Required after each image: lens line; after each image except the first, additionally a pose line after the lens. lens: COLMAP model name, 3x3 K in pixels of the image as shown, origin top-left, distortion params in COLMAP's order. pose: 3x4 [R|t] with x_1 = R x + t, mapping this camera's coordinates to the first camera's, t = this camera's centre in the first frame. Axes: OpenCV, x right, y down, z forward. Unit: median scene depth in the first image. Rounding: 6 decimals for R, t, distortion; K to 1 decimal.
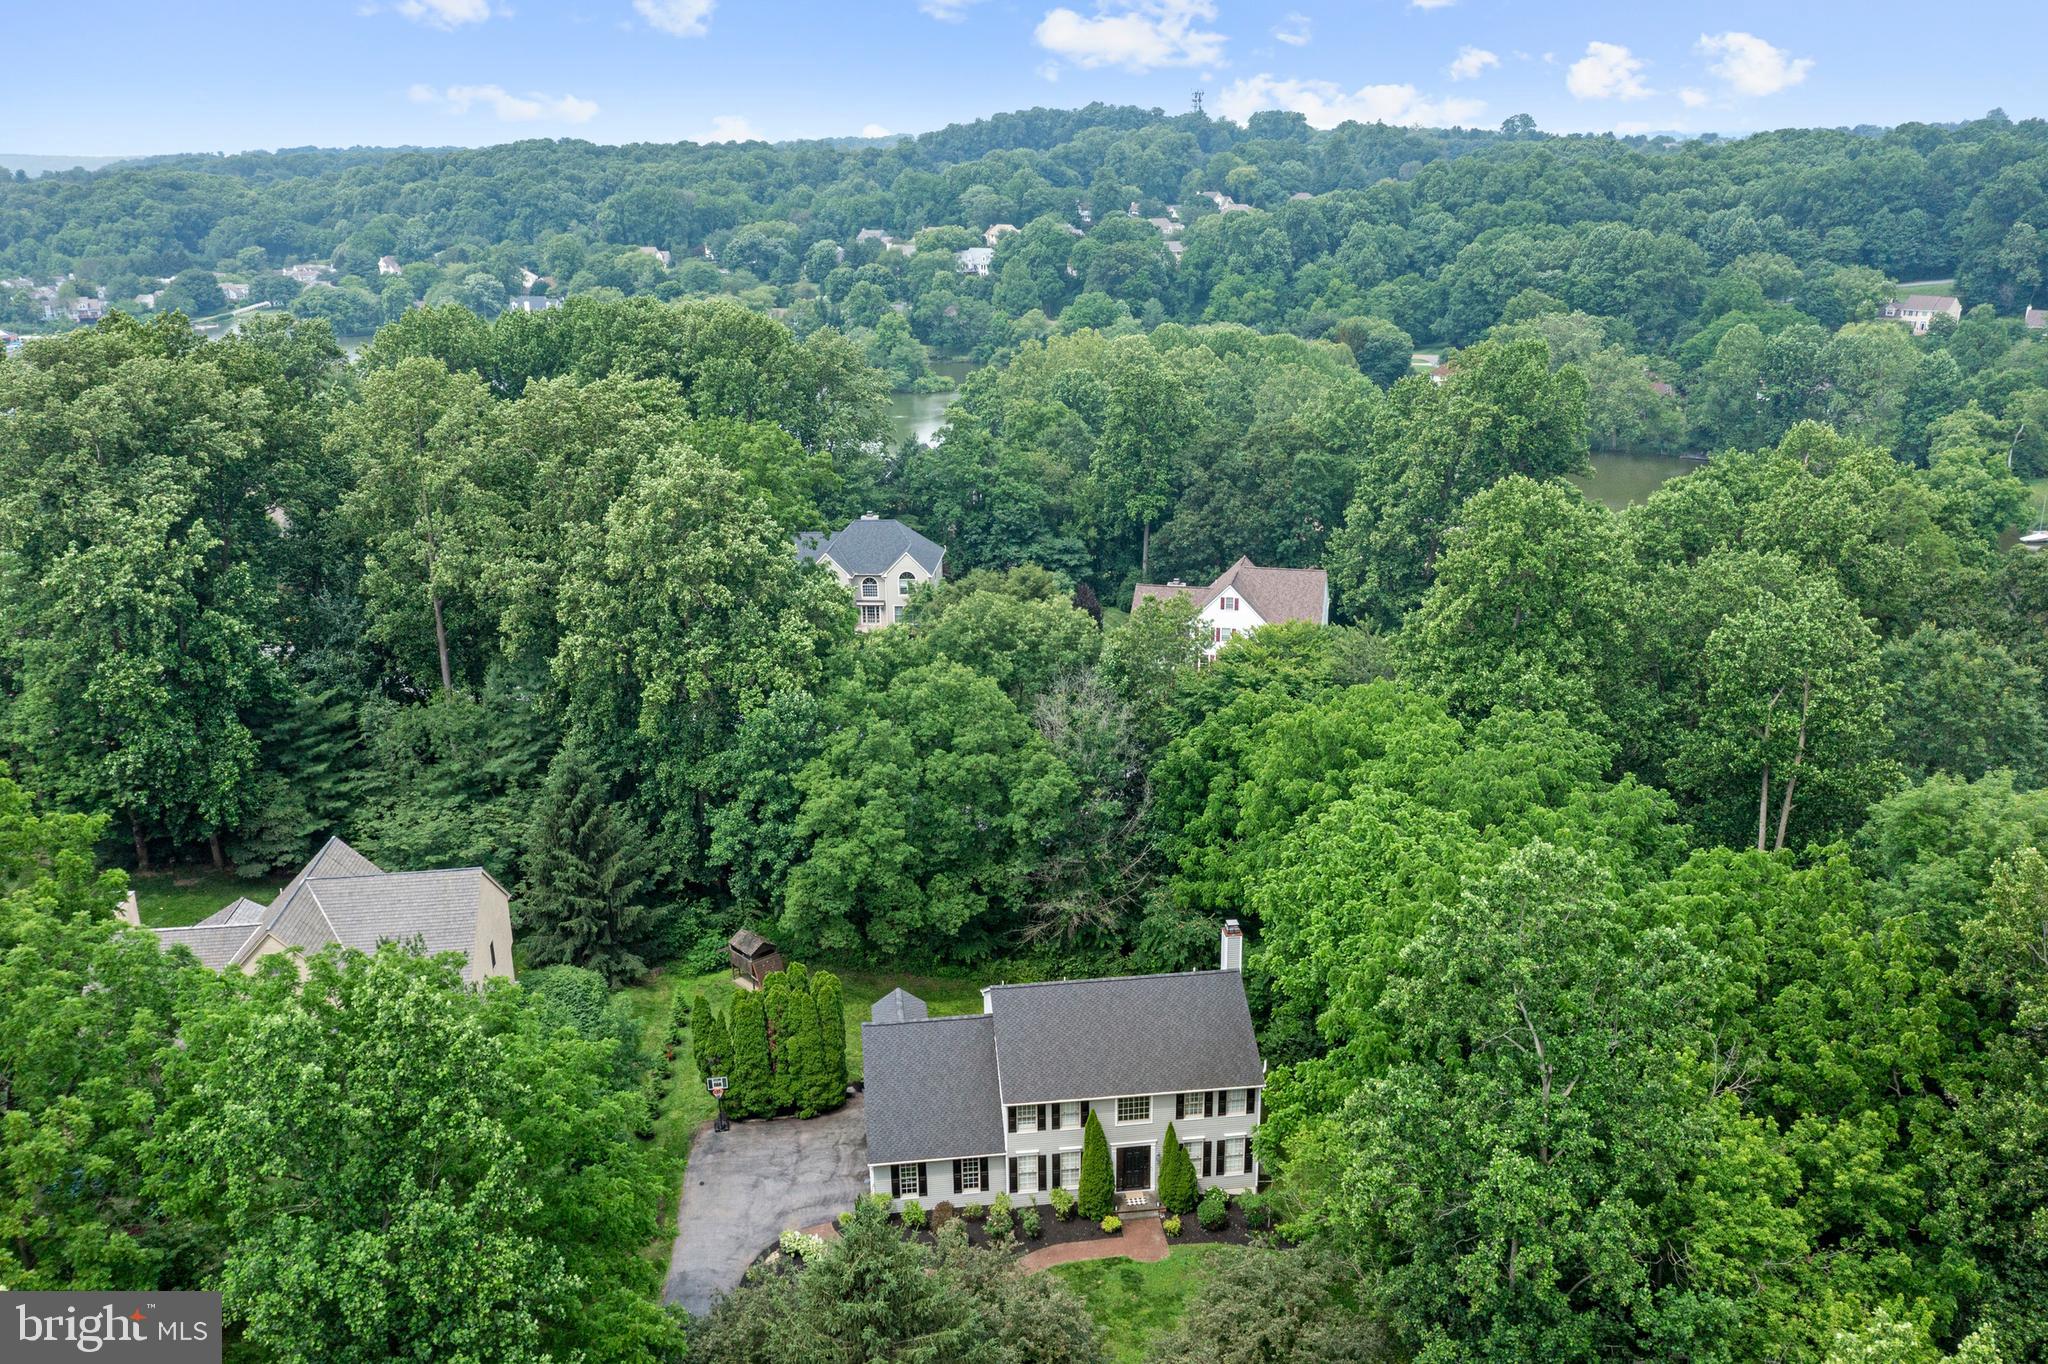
lens RADIAL K [[1623.4, 0, 1015.2], [0, 1623.4, 702.5], [0, 0, 1]] dist [-0.019912, 0.050440]
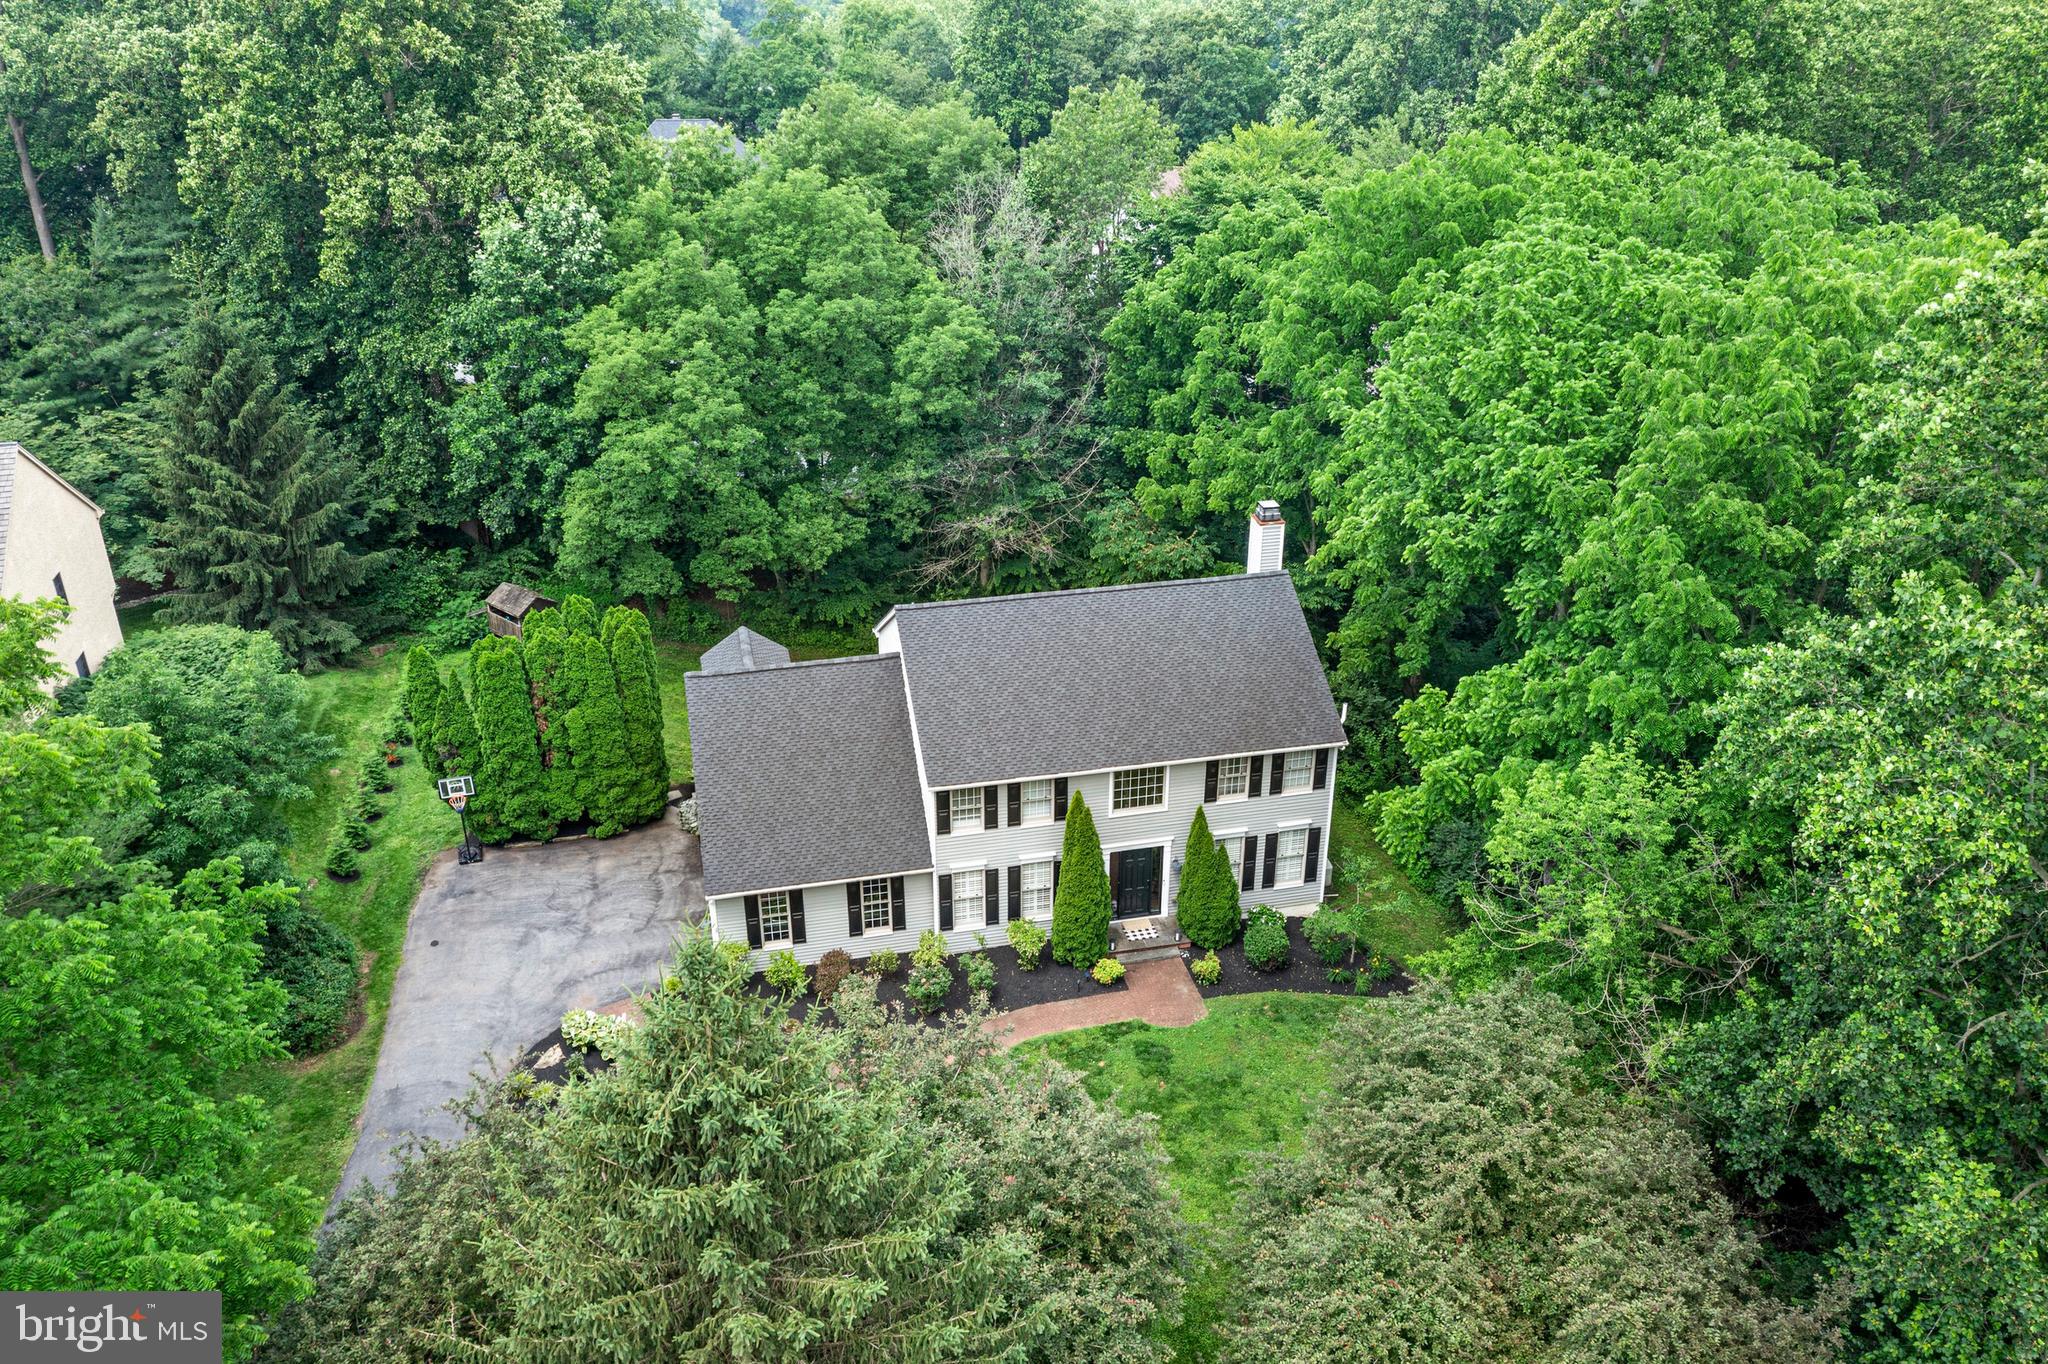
lens RADIAL K [[1623.4, 0, 1030.0], [0, 1623.4, 661.7], [0, 0, 1]] dist [-0.019912, 0.050440]
pose [[0.993392, -0.032787, 0.109985, -0.030517], [0.019585, 0.992697, 0.119035, 0.114395], [-0.113084, -0.116094, 0.986780, 0.356950]]
